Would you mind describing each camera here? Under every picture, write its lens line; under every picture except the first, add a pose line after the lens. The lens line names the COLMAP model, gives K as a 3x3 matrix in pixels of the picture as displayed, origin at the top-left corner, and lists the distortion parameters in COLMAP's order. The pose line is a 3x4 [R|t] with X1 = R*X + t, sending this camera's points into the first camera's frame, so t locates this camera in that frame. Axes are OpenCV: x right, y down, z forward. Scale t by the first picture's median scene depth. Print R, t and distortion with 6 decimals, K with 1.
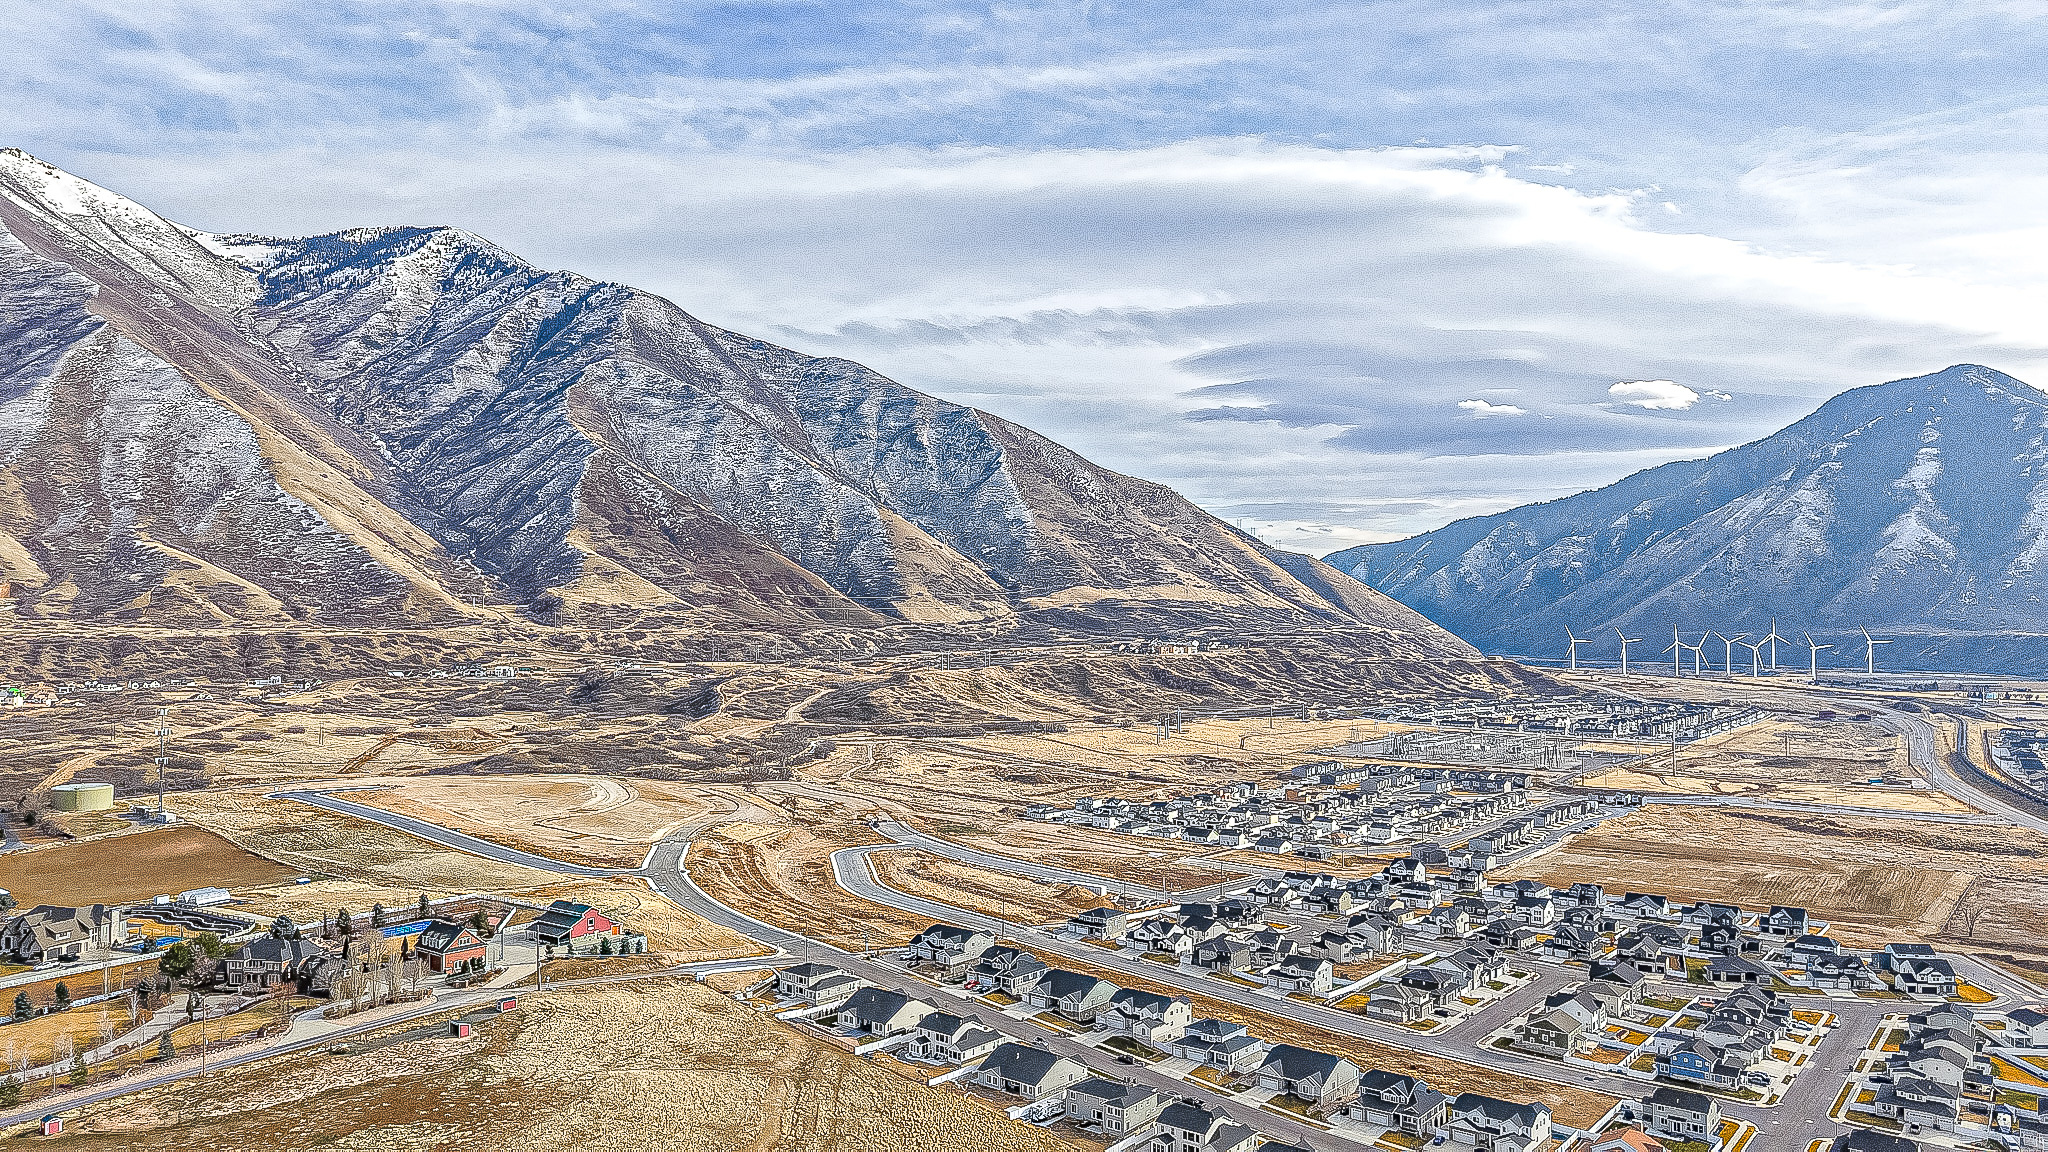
lens RADIAL K [[1413.4, 0, 1026.6], [0, 1413.4, 574.7], [0, 0, 1]] dist [0.050736, -0.075347]
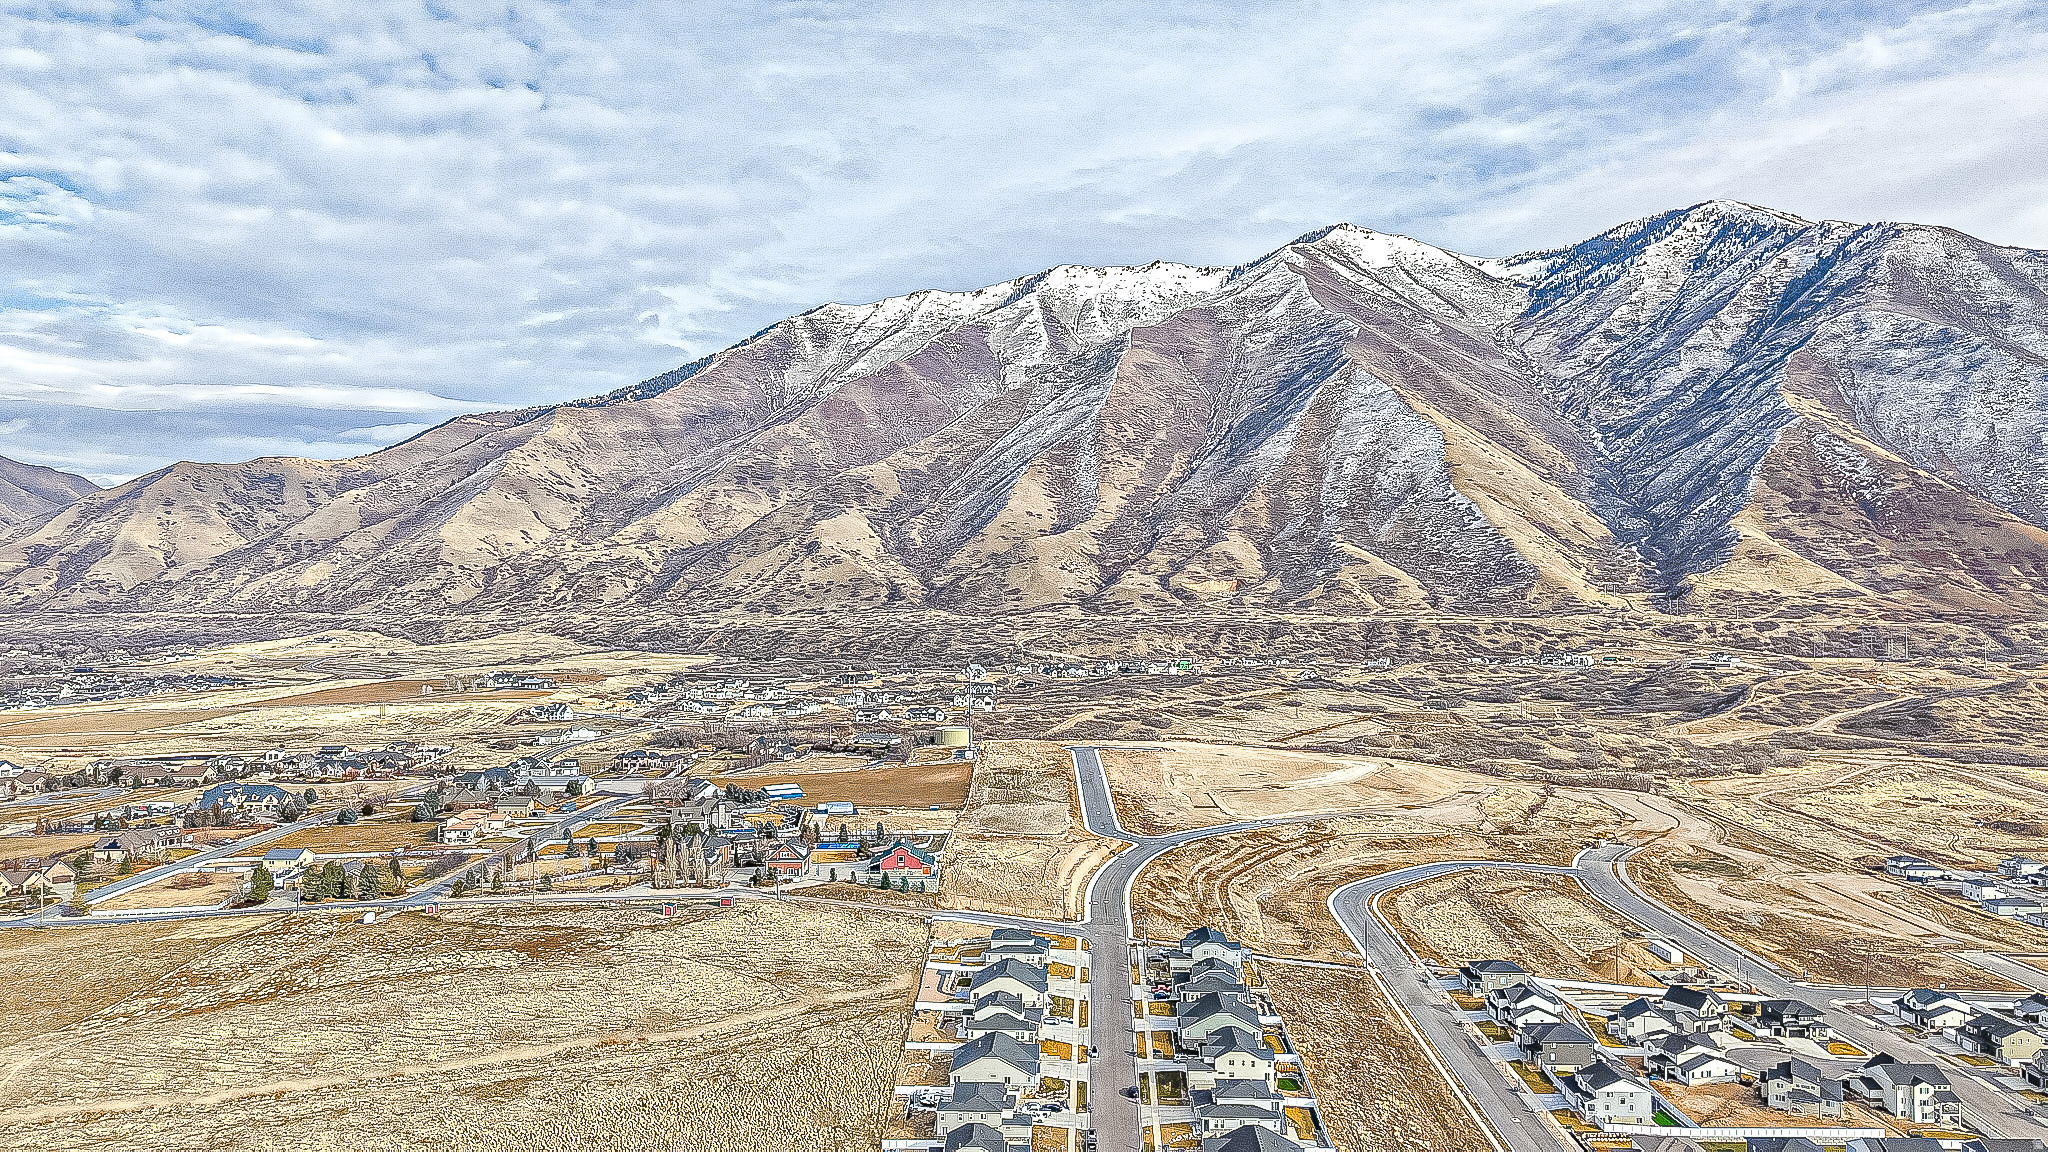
lens RADIAL K [[1413.4, 0, 1026.6], [0, 1413.4, 574.7], [0, 0, 1]] dist [0.050736, -0.075347]
pose [[0.580781, -0.020478, -0.813802, 0.134109], [0.026366, 0.999632, -0.006338, 0.002993], [0.813632, -0.017776, 0.581108, 0.074103]]
